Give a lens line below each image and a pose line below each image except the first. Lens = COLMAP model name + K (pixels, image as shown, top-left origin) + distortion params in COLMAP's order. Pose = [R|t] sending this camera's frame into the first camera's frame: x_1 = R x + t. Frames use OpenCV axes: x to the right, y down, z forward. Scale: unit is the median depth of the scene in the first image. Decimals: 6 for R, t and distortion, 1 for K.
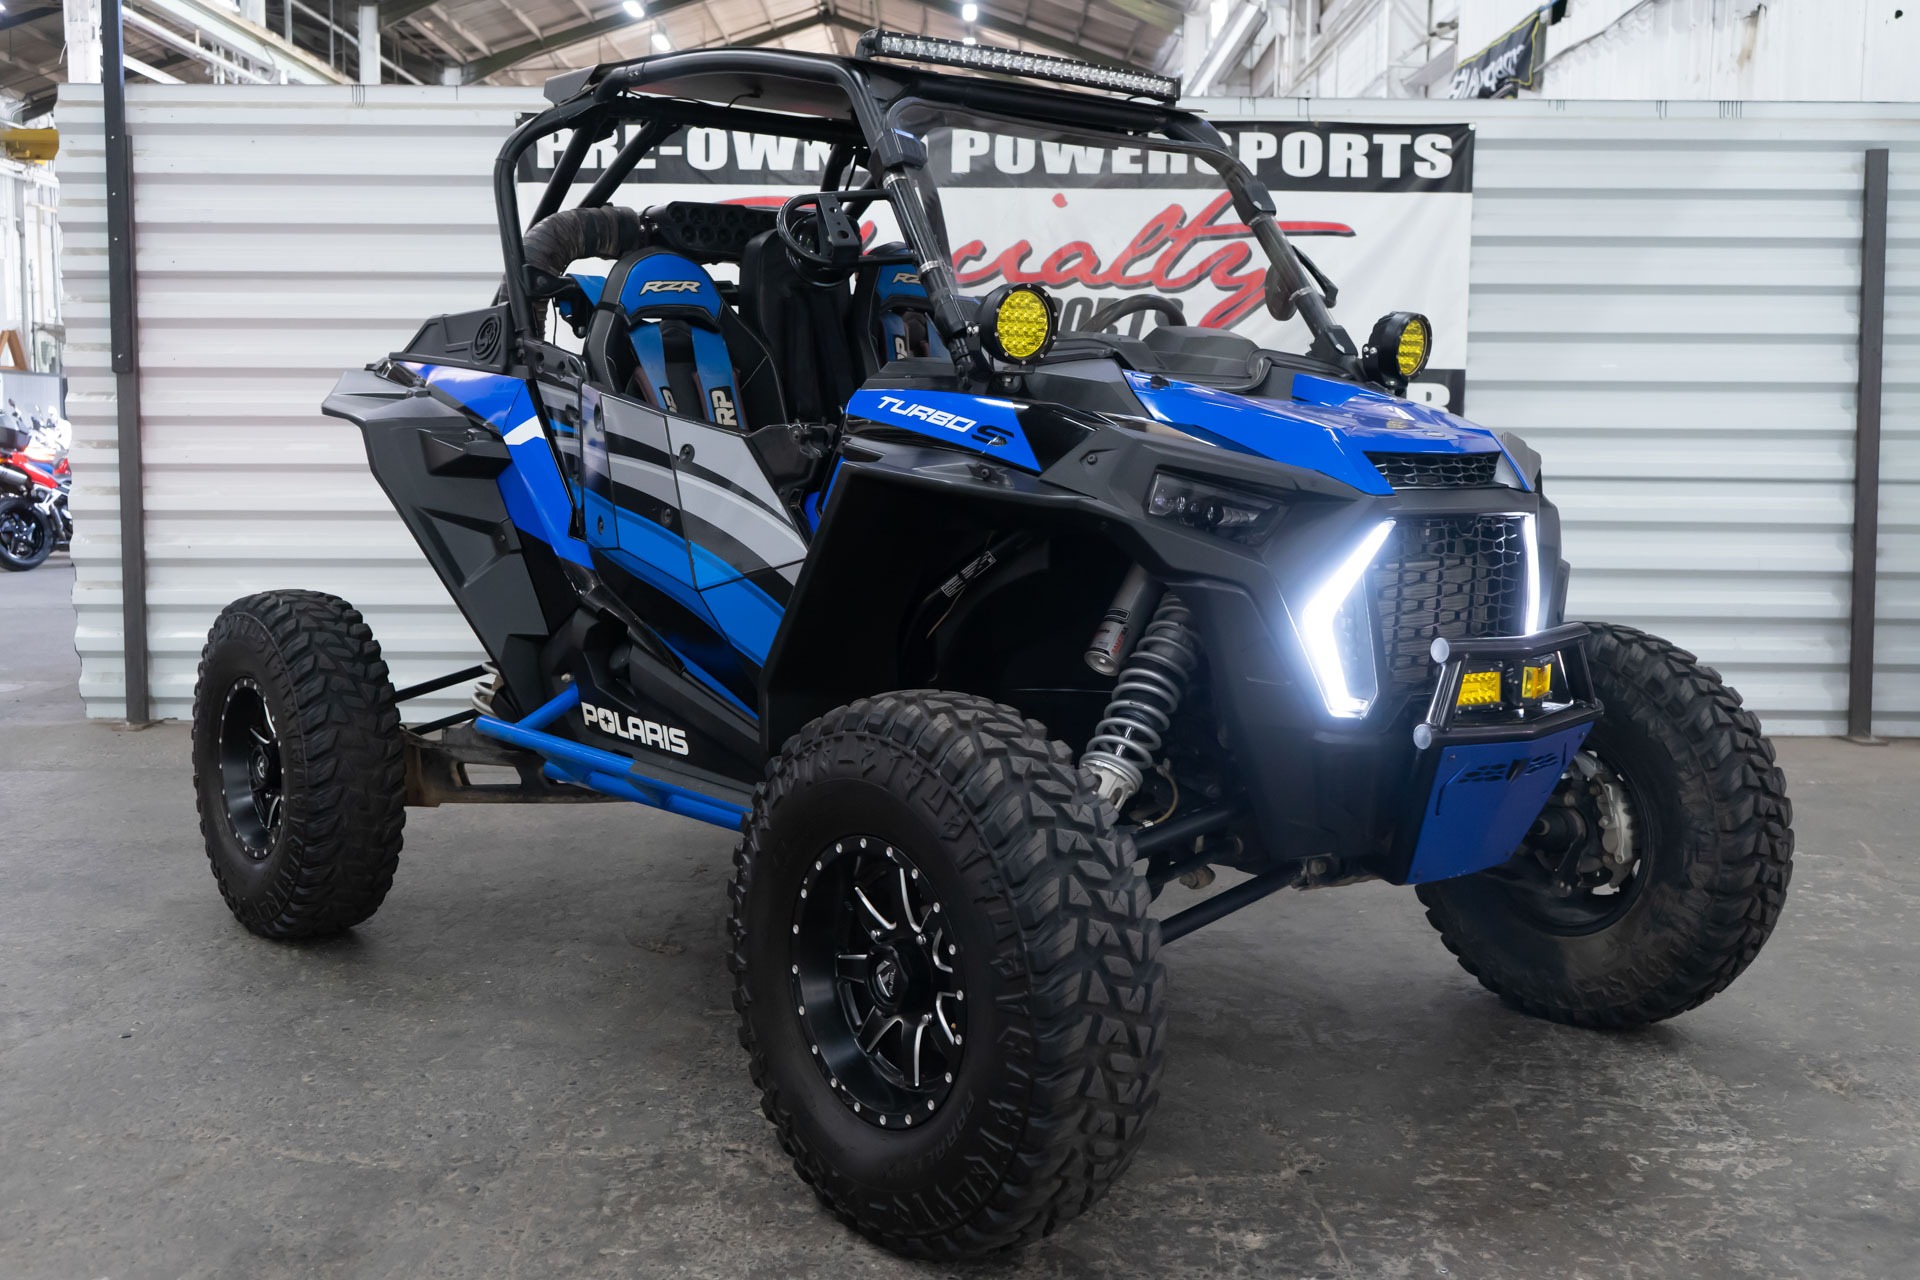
lens RADIAL K [[2076.9, 0, 967.2], [0, 2076.9, 644.0], [0, 0, 1]] dist [0.022414, 0.000000]
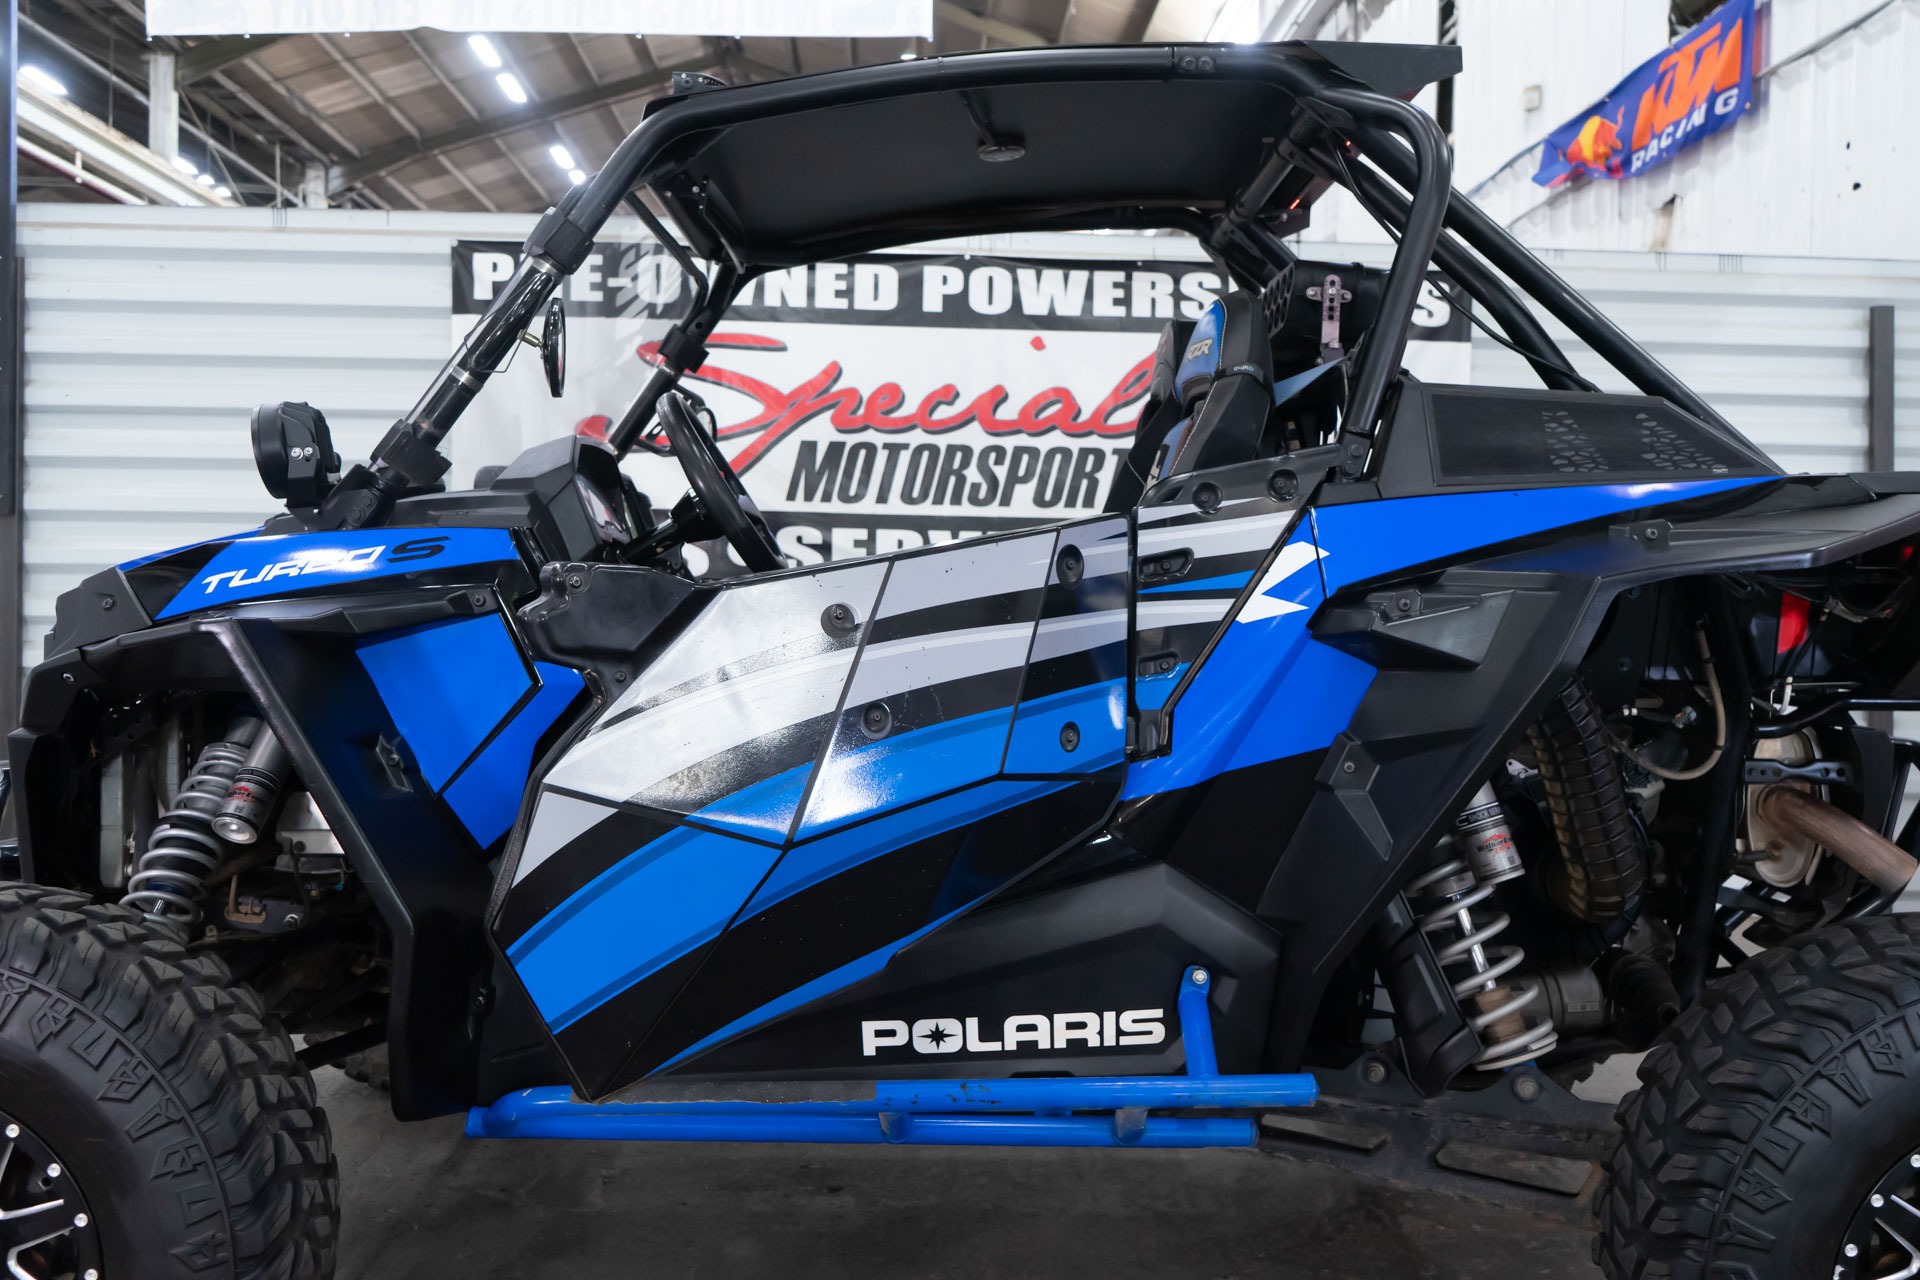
lens RADIAL K [[1505.1, 0, 970.7], [0, 1505.1, 628.7], [0, 0, 1]] dist [0.001984, -0.007281]
pose [[0.998394, 0.007641, 0.056134, -0.023089], [-0.003240, 0.996942, -0.078080, -0.031965], [-0.056558, 0.077773, 0.995366, 0.337470]]
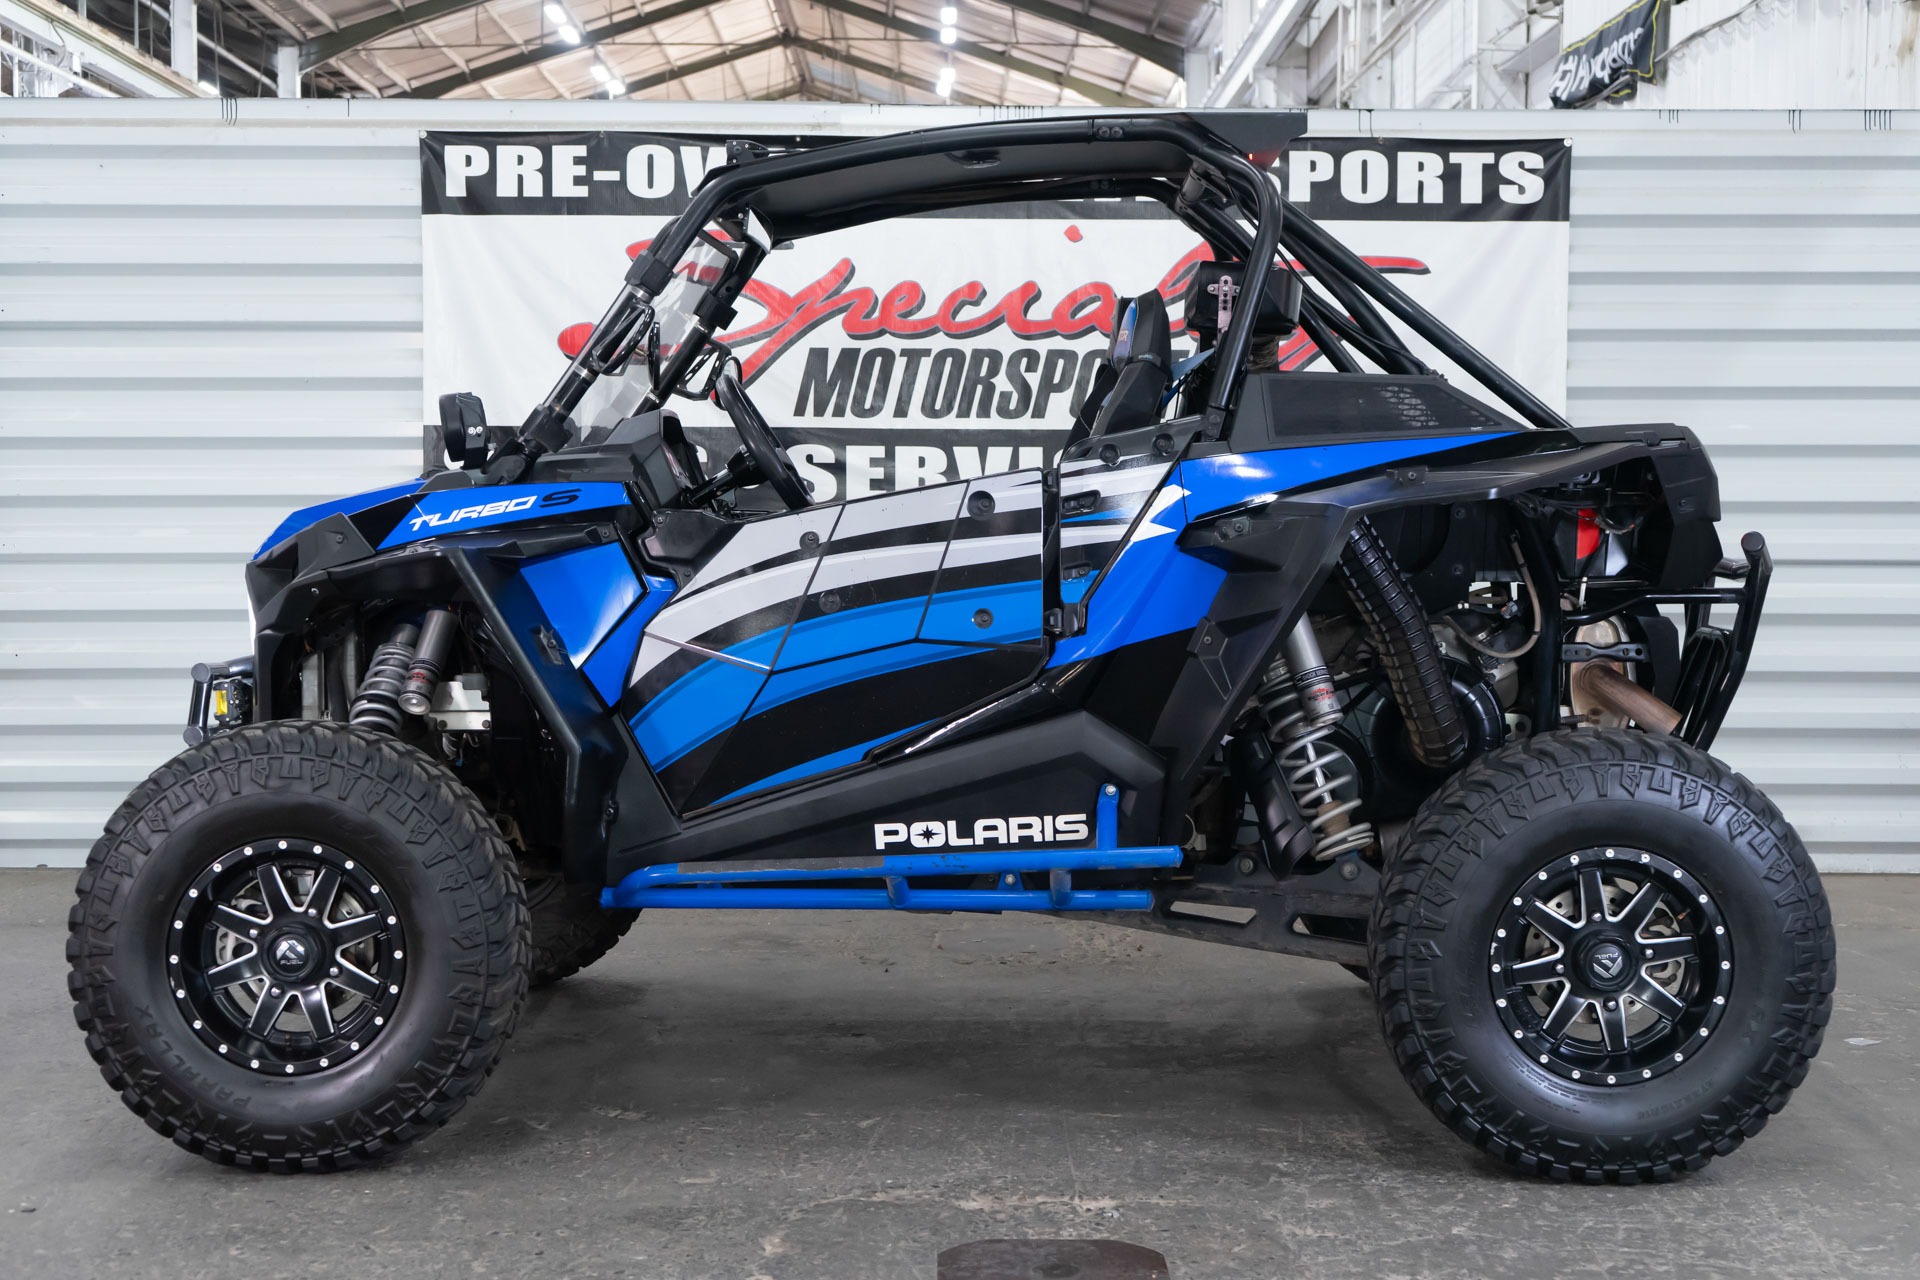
lens RADIAL K [[2765.2, 0, 960.7], [0, 2765.2, 638.7], [0, 0, 1]] dist [0.058076, 0.000000]
pose [[0.999961, -0.005953, 0.006541, -0.009176], [0.006295, 0.998548, -0.053496, 0.008064], [-0.006213, 0.053535, 0.998547, -0.099114]]
